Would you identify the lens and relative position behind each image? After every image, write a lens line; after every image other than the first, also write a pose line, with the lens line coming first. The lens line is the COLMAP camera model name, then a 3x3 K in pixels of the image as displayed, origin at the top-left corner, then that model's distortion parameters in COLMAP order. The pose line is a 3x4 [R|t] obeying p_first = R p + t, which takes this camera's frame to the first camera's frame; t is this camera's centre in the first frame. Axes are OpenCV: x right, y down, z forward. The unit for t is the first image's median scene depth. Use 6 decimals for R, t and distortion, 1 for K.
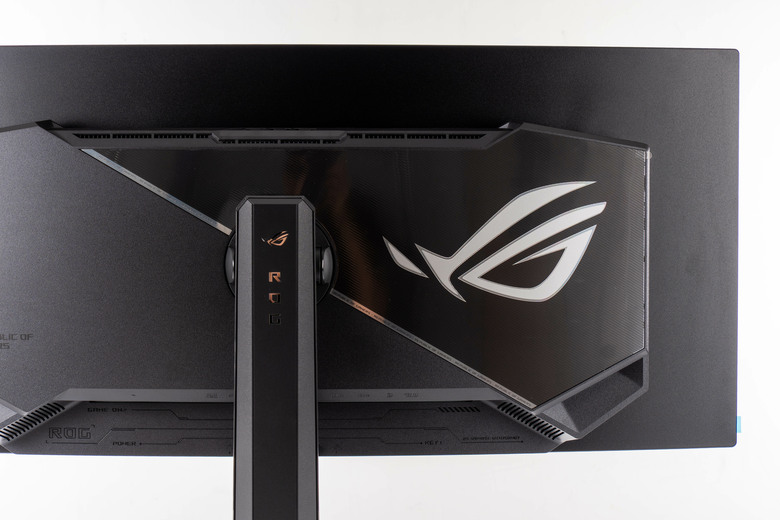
lens RADIAL K [[1846.6, 0, 390.0], [0, 1846.6, 260.0], [0, 0, 1]] dist [0.002766, 0.133952]
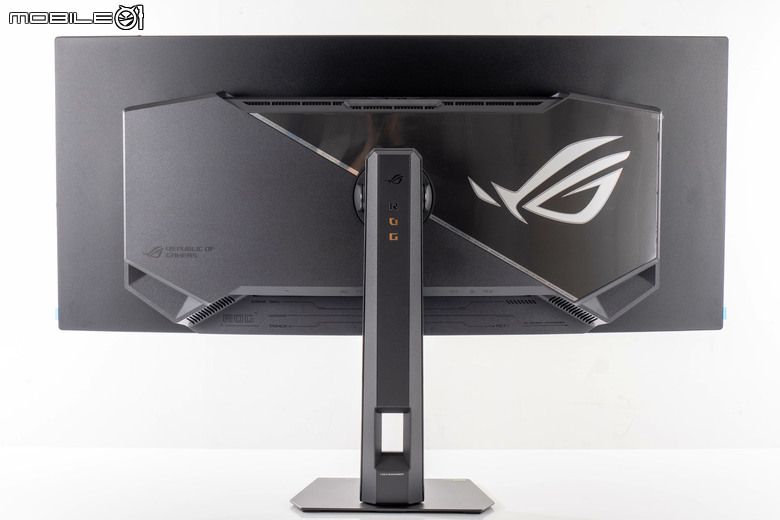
lens RADIAL K [[1654.4, 0, 390.0], [0, 1654.4, 260.0], [0, 0, 1]] dist [0.029885, 0.172085]
pose [[0.999948, 0.001013, -0.010132, -0.048998], [-0.000490, 0.998672, 0.051523, -0.013976], [0.010171, -0.051515, 0.998620, -0.236312]]
